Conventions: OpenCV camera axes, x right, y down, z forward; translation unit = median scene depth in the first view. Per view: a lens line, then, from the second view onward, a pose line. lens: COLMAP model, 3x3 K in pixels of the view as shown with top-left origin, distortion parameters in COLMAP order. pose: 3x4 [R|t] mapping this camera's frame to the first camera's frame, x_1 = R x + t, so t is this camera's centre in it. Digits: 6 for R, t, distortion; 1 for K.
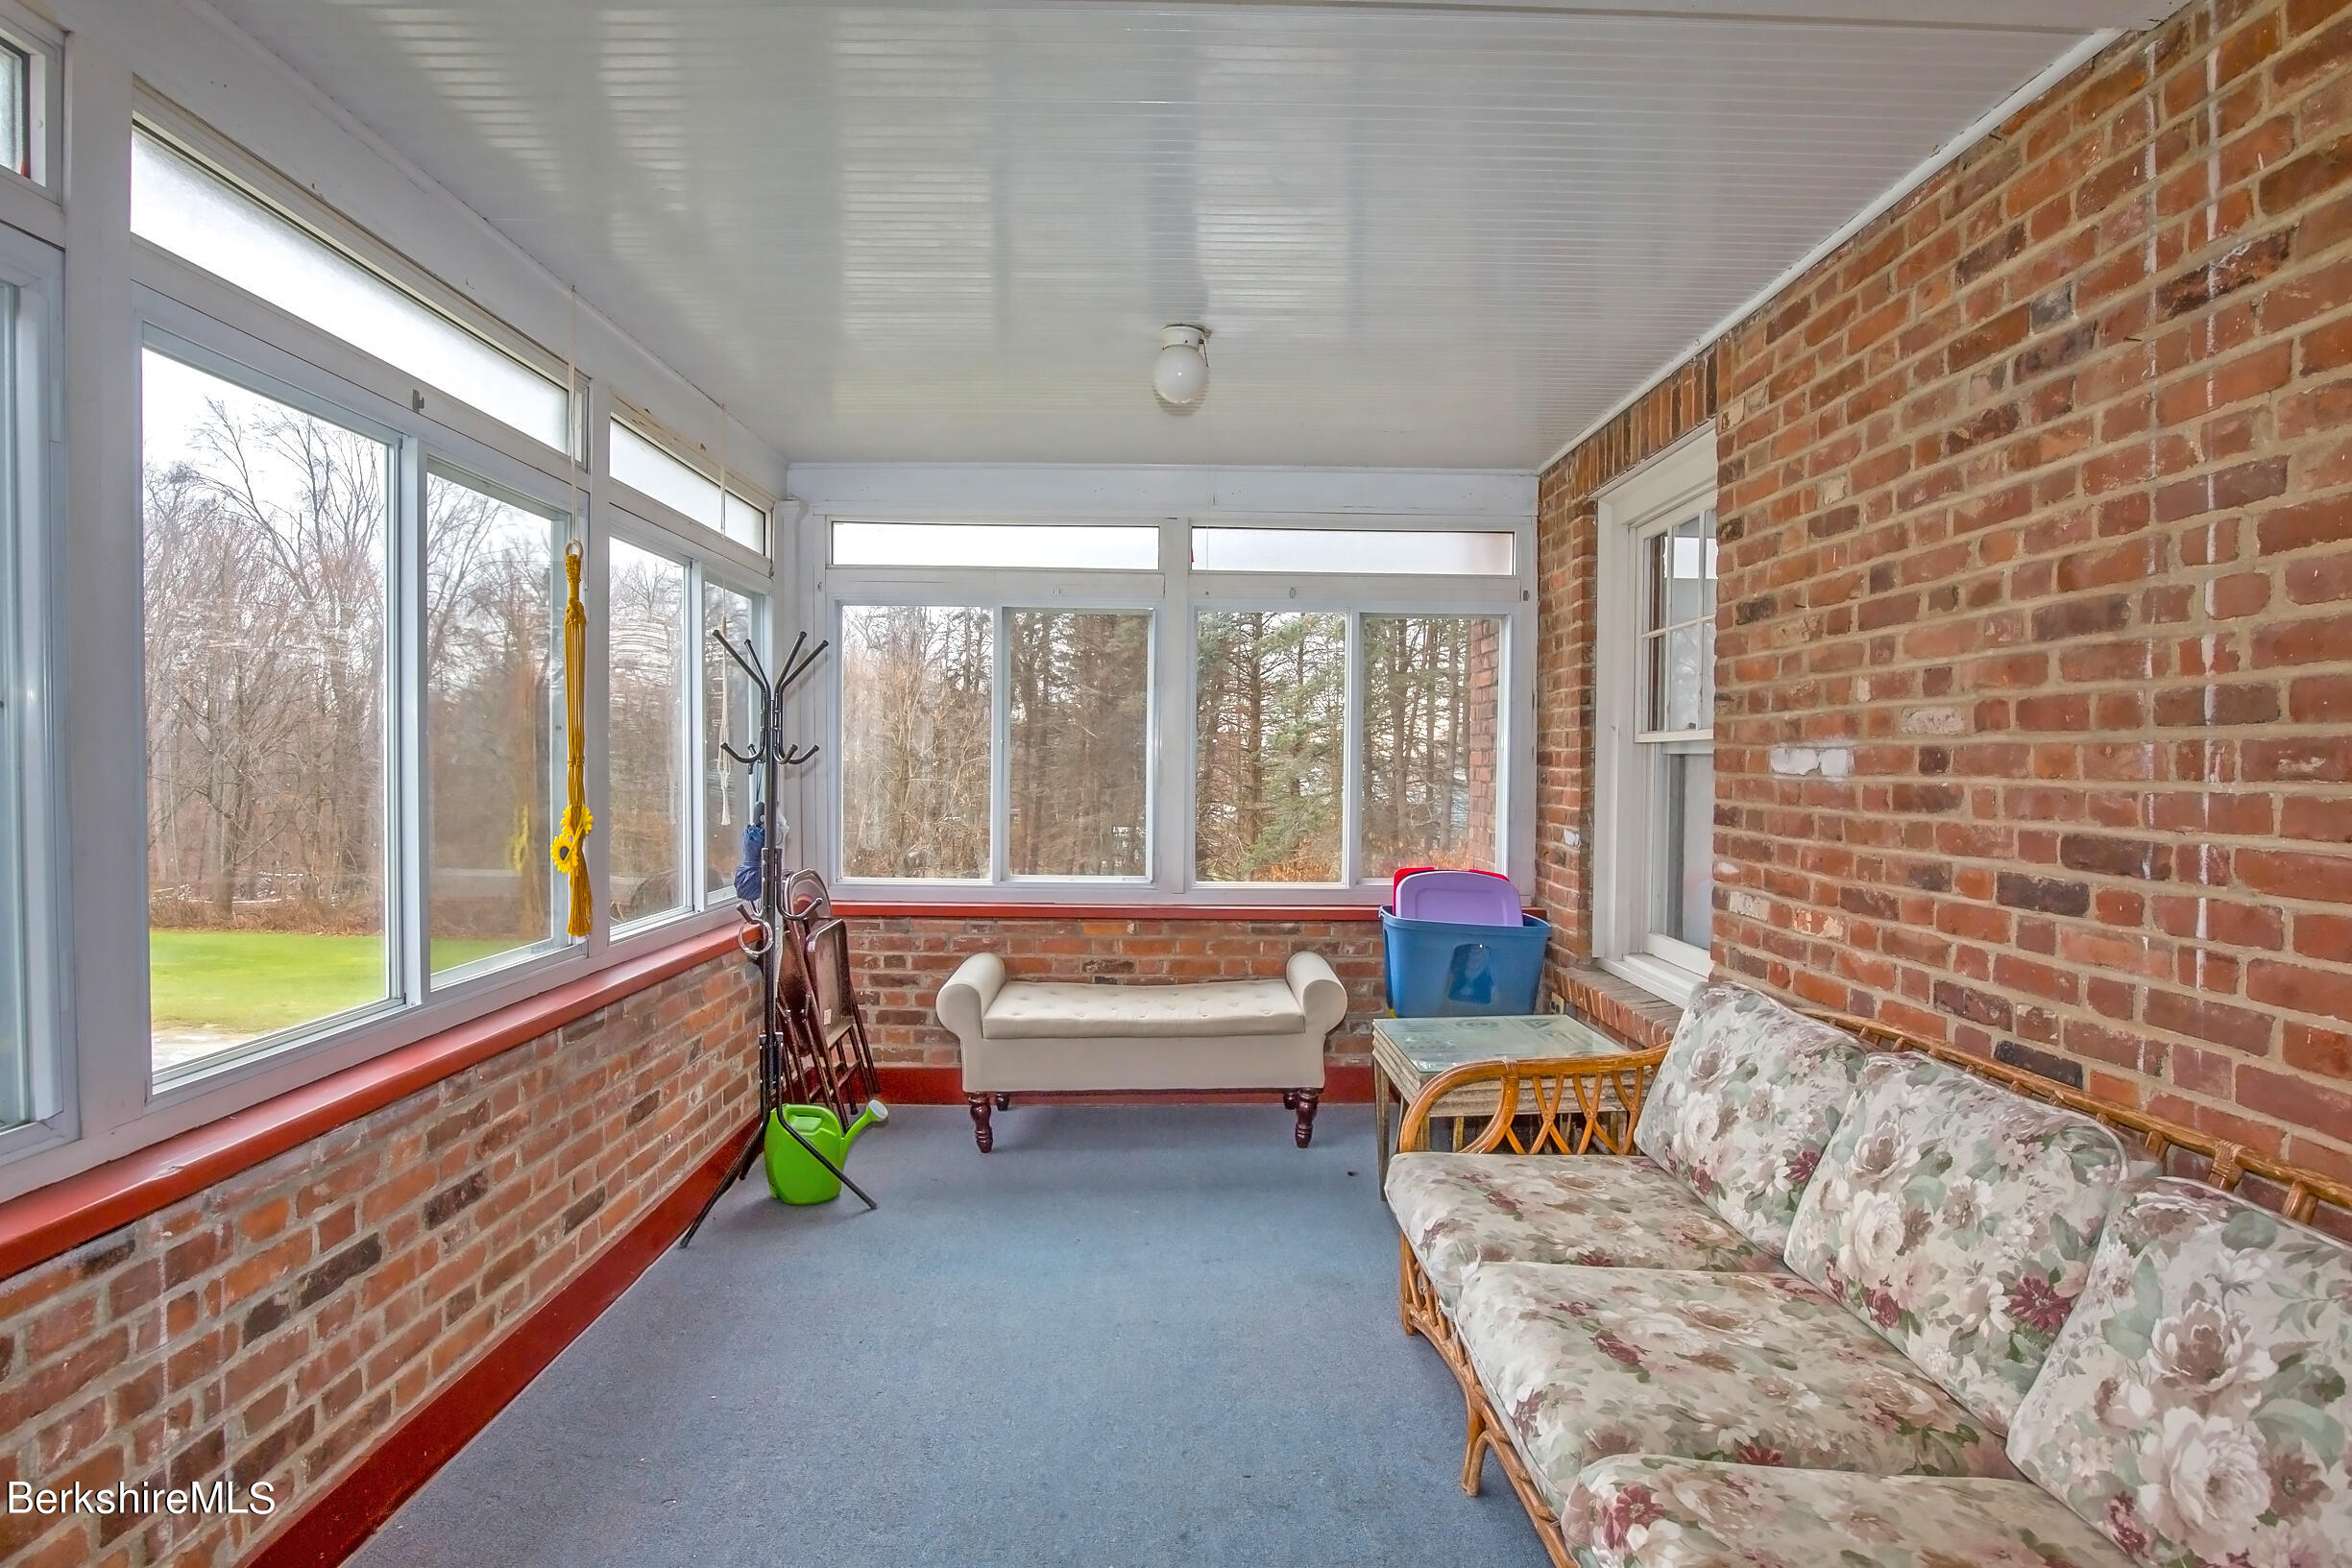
lens RADIAL K [[1151.4, 0, 1175.6], [0, 1151.4, 791.1], [0, 0, 1]] dist [-0.042680, 0.009546]
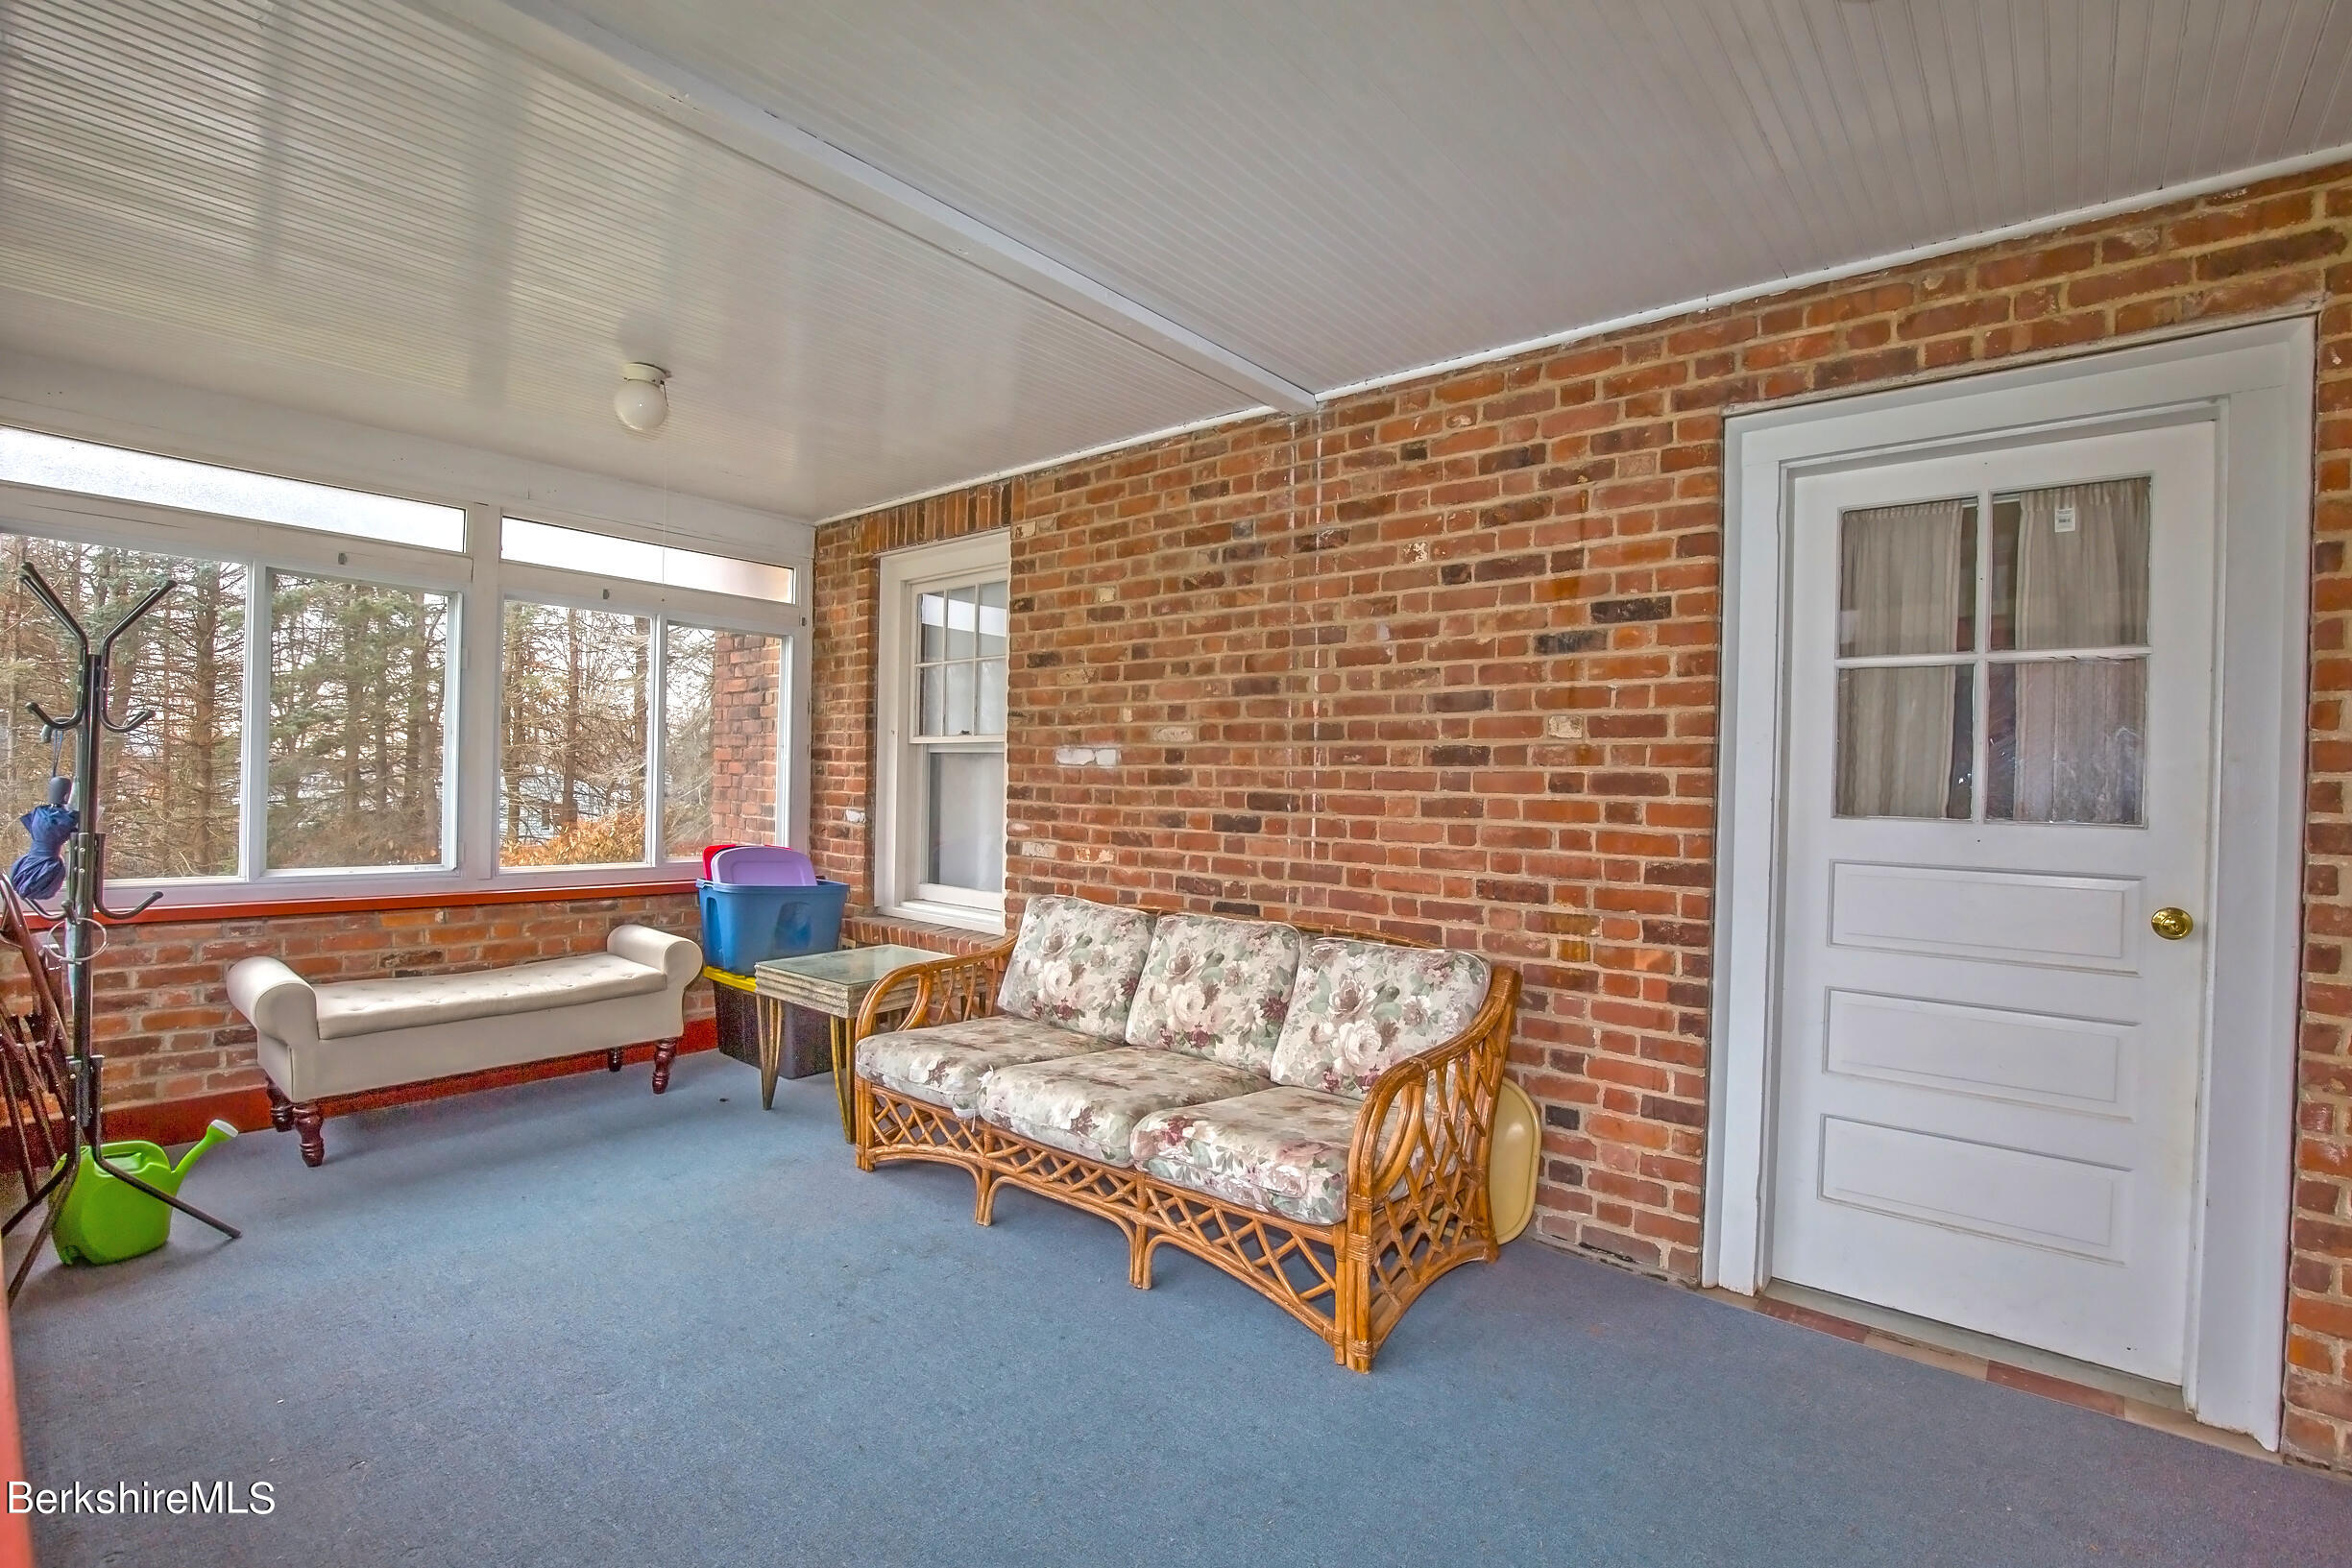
lens RADIAL K [[1151.4, 0, 1175.6], [0, 1151.4, 791.1], [0, 0, 1]] dist [-0.042680, 0.009546]
pose [[0.644745, 0.004451, 0.764385, -0.717138], [0.002727, 0.999963, -0.008122, 0.042677], [-0.764393, 0.007321, 0.644709, -0.188267]]
